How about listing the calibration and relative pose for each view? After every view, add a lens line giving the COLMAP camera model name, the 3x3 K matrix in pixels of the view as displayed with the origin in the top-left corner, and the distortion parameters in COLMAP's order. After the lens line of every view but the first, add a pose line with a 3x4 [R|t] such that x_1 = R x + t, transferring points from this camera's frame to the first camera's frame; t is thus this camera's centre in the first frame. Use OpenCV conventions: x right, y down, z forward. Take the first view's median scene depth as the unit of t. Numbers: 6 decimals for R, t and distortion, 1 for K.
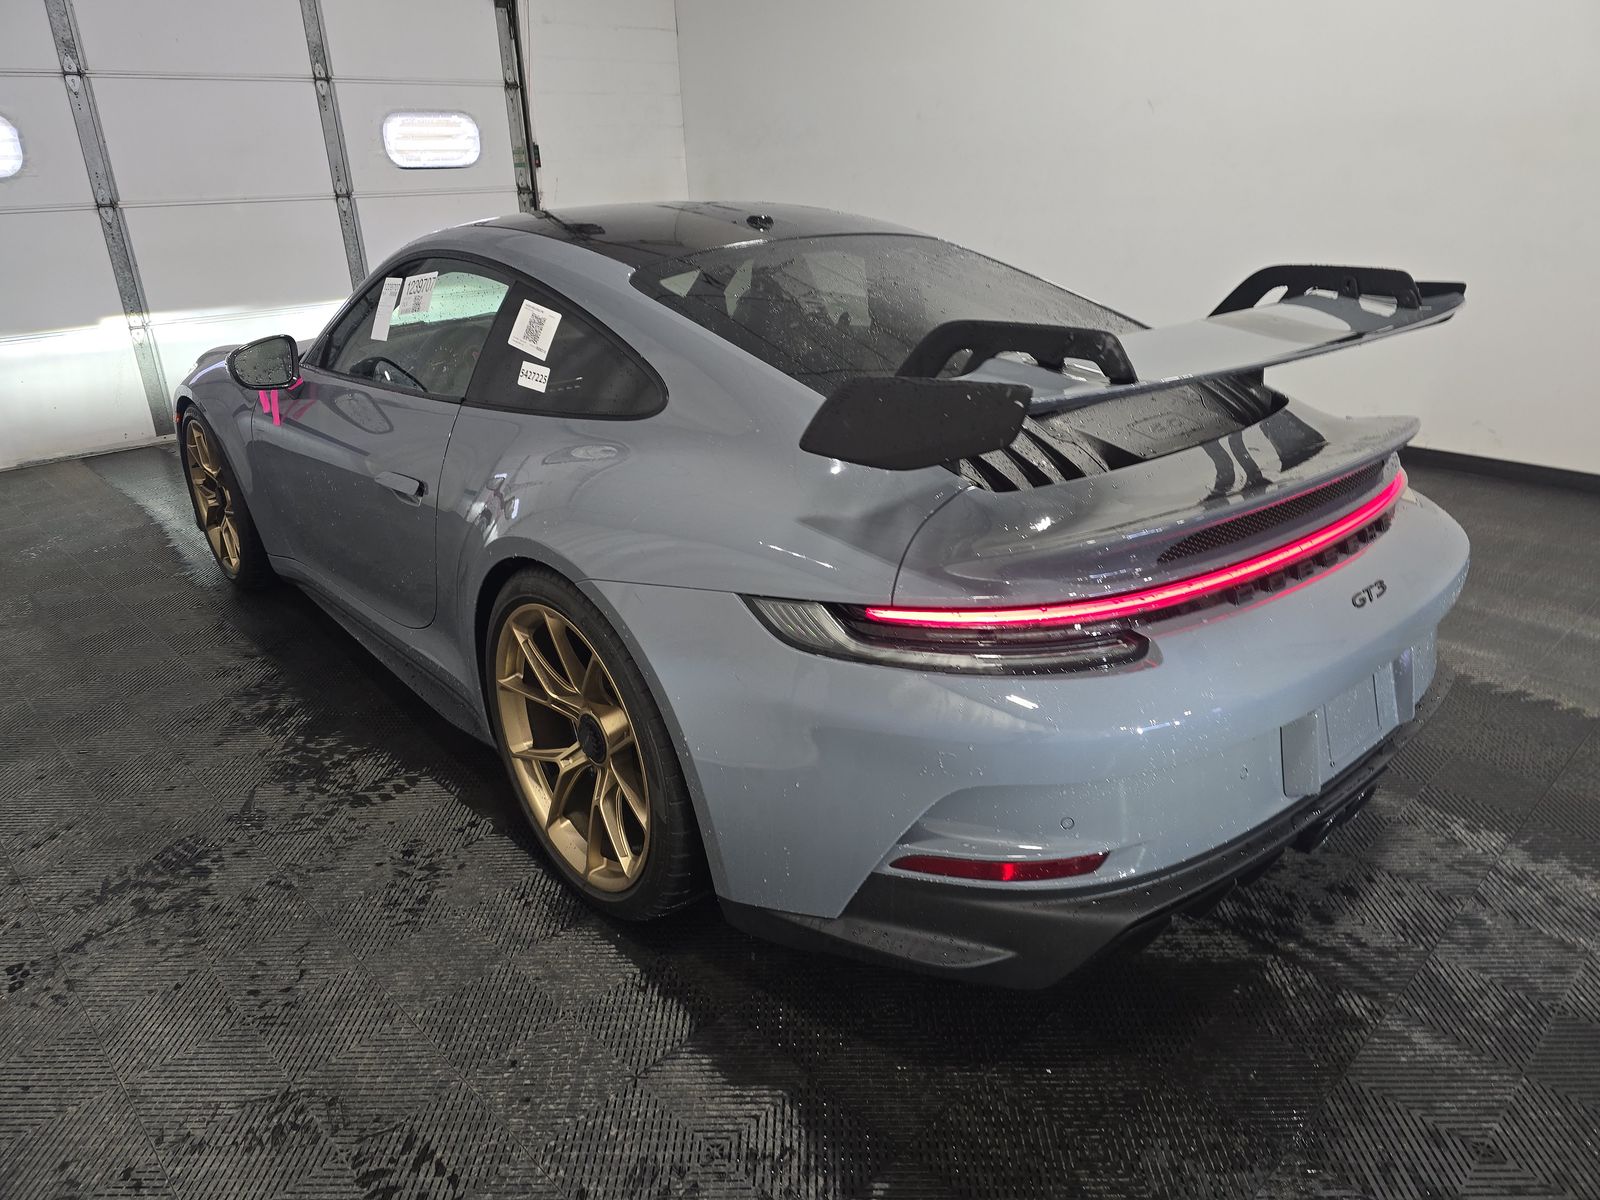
lens RADIAL K [[1089.4, 0, 792.7], [0, 1089.4, 600.4], [0, 0, 1]] dist [0.052370, -0.040379]
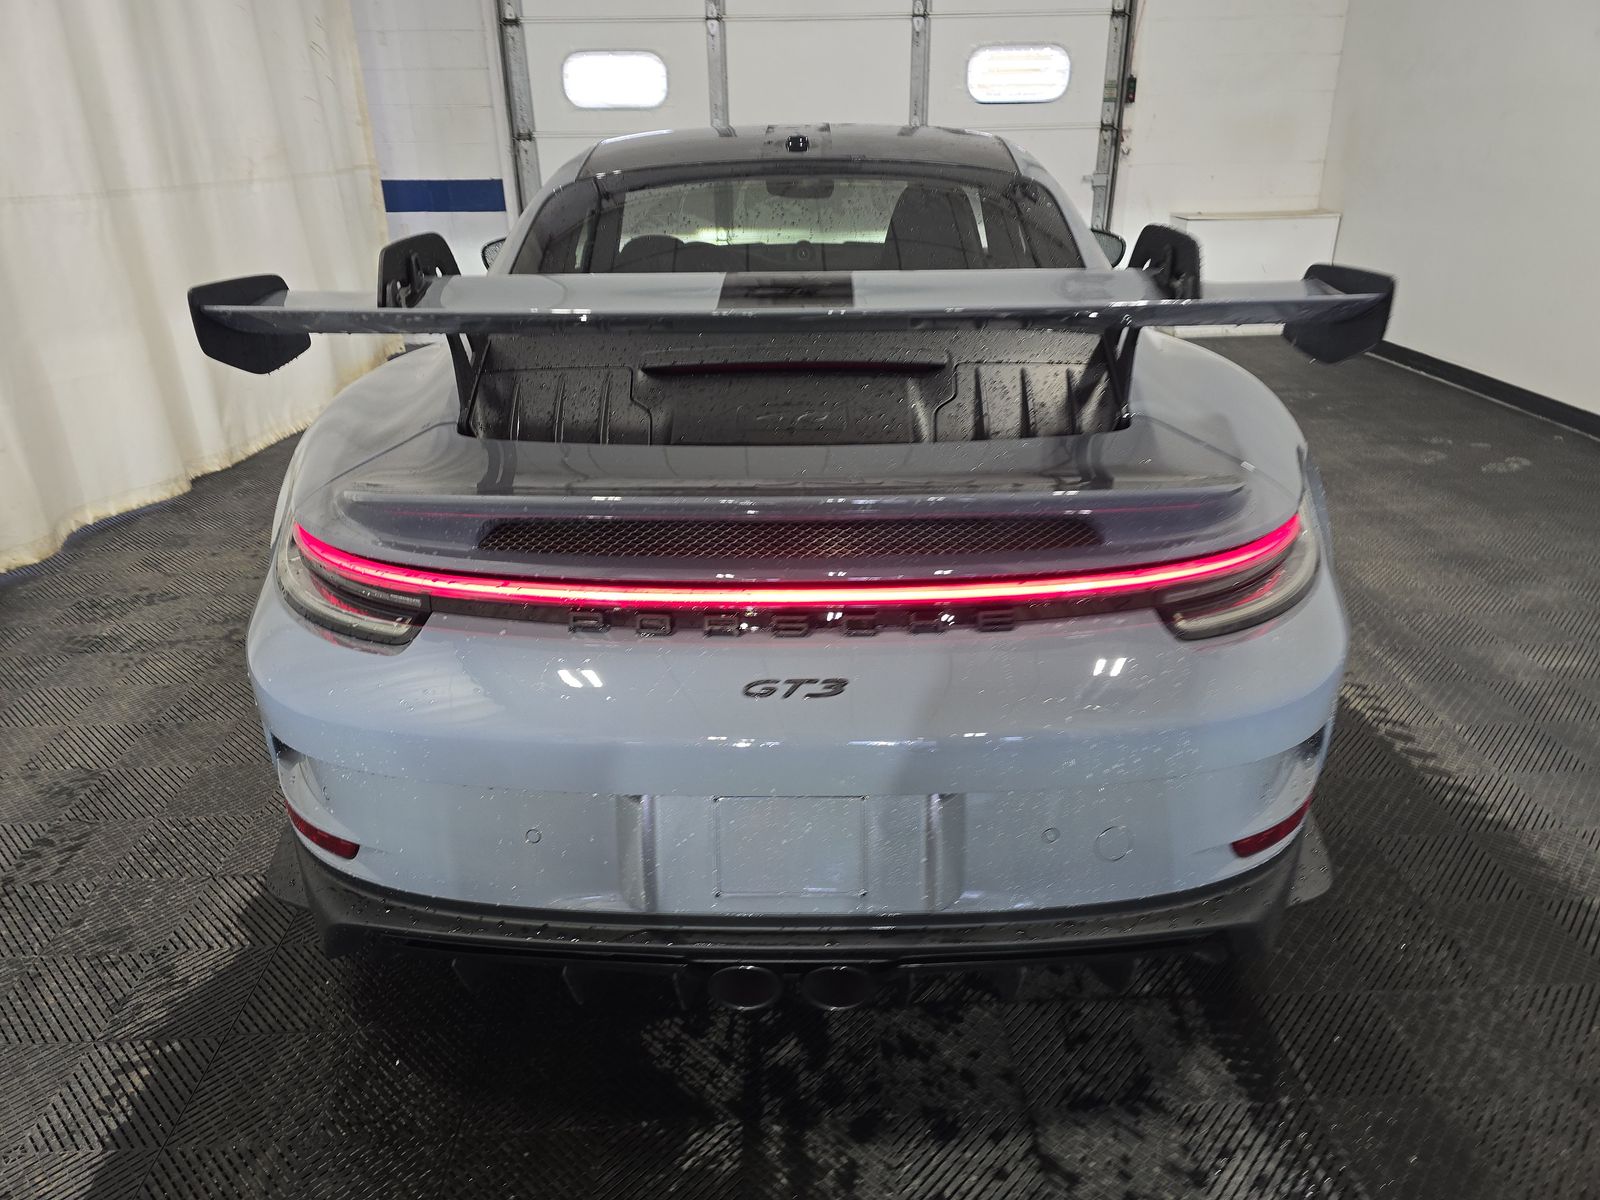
lens RADIAL K [[1089.4, 0, 792.7], [0, 1089.4, 600.4], [0, 0, 1]] dist [0.052370, -0.040379]
pose [[0.744401, 0.283940, -0.604356, 0.311958], [-0.259564, 0.956951, 0.129887, -0.050055], [0.615219, 0.060181, 0.786056, 0.152686]]
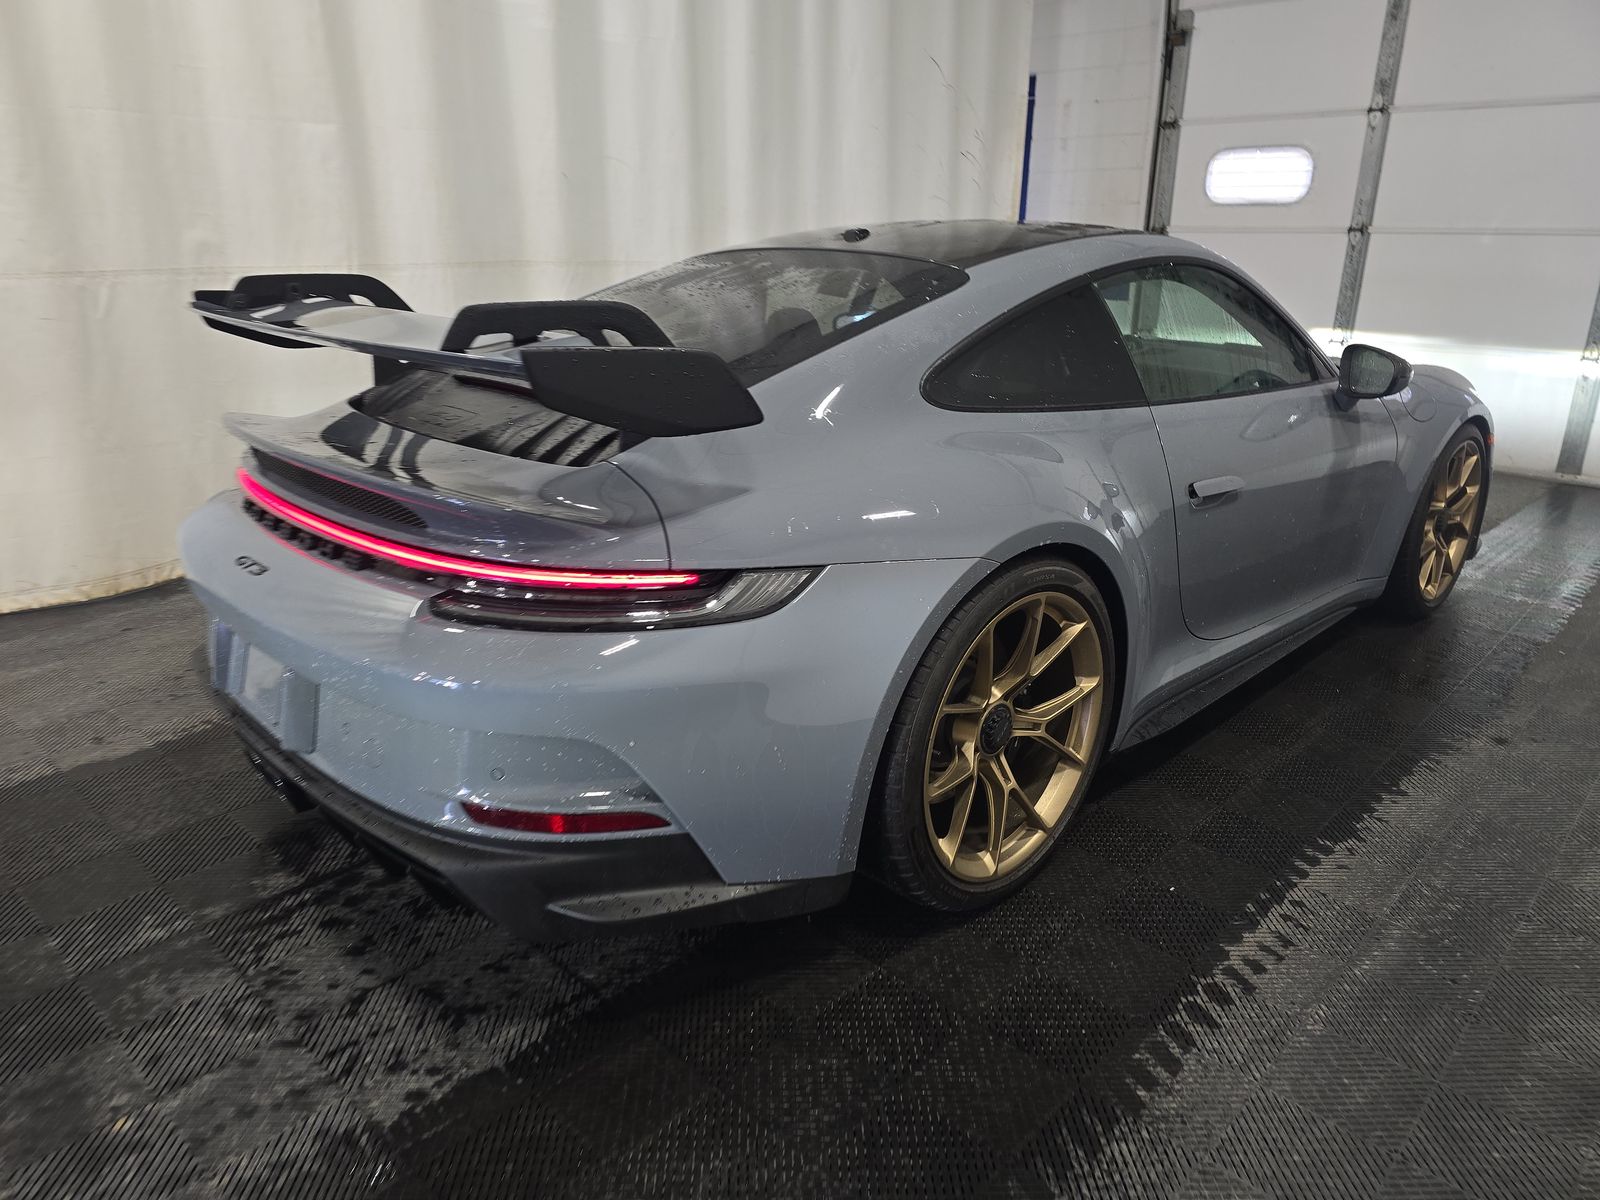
lens RADIAL K [[1089.4, 0, 792.7], [0, 1089.4, 600.4], [0, 0, 1]] dist [0.052370, -0.040379]
pose [[0.037865, 0.356406, -0.933564, 0.526051], [-0.385417, 0.867158, 0.315422, -0.174922], [0.921965, 0.347868, 0.170200, 0.444077]]
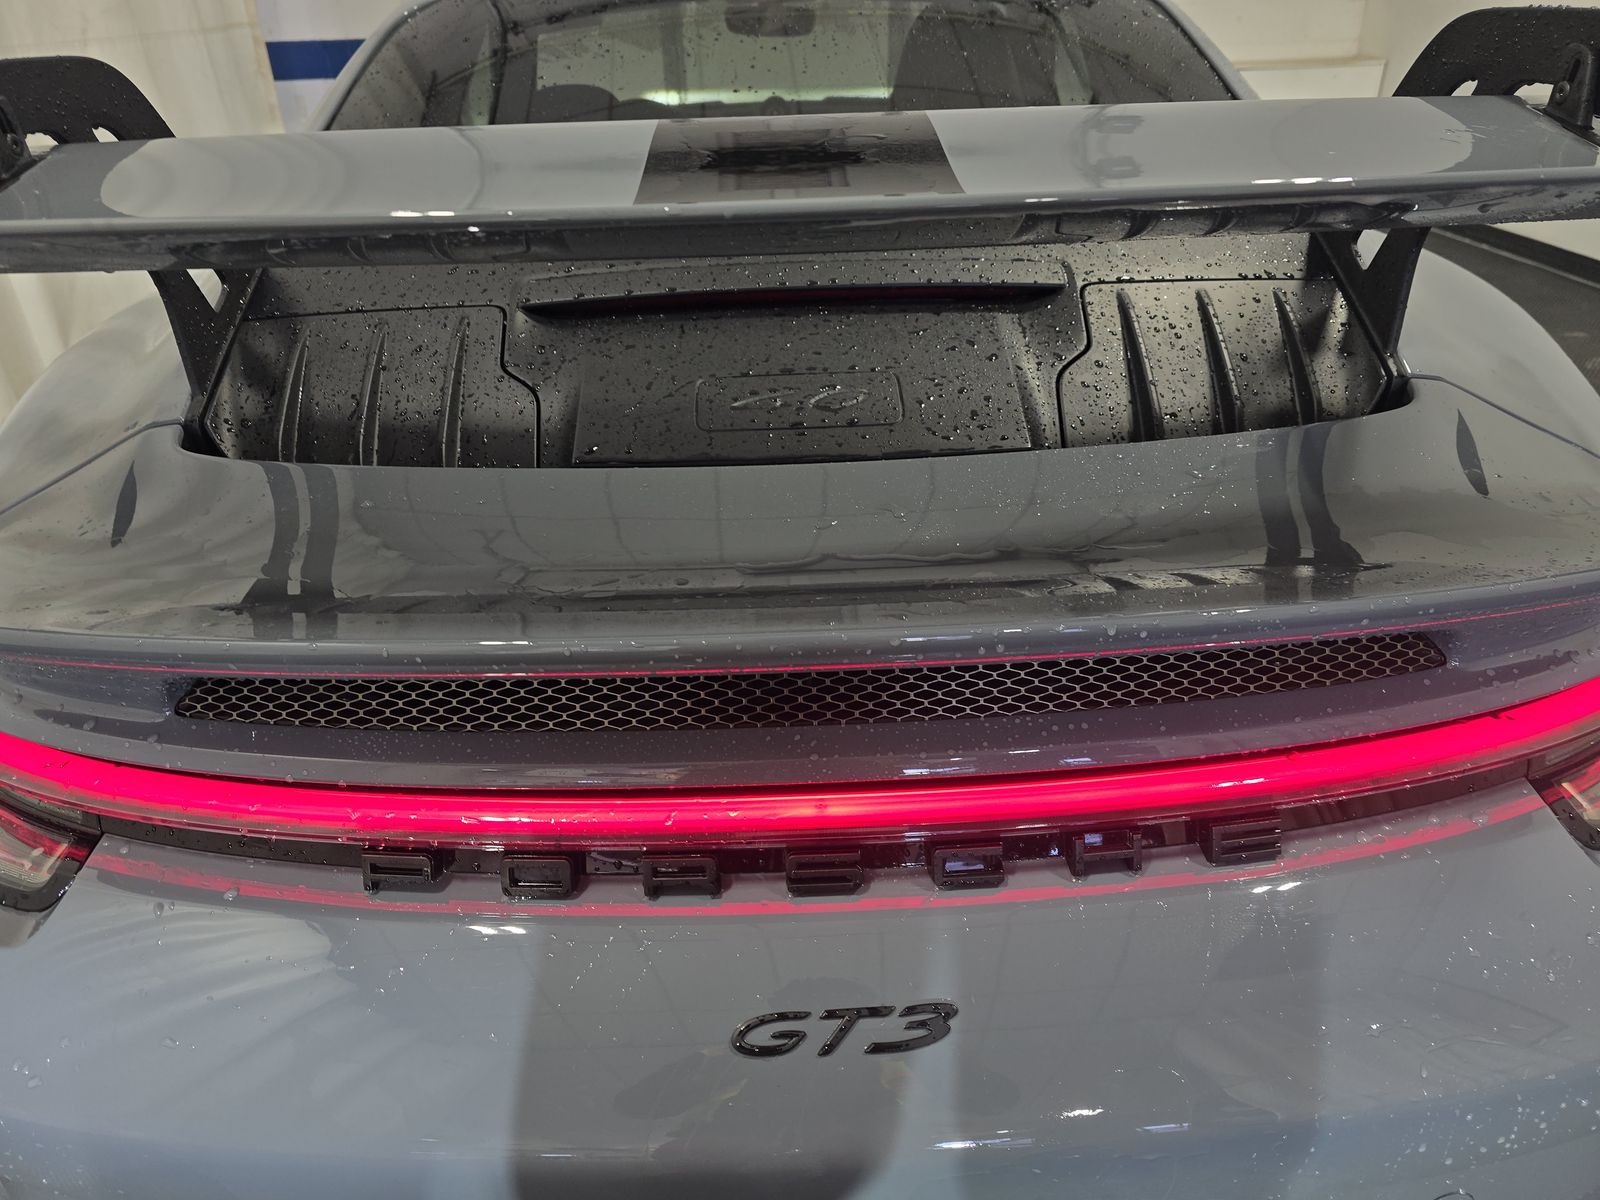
lens RADIAL K [[1138.3, 0, 808.6], [0, 1138.3, 598.7], [0, 0, 1]] dist [0.020812, -0.025941]
pose [[0.775337, 0.309453, -0.550537, 0.223300], [-0.232984, 0.950392, 0.206091, -0.065526], [0.587001, -0.031524, 0.808972, 0.244718]]
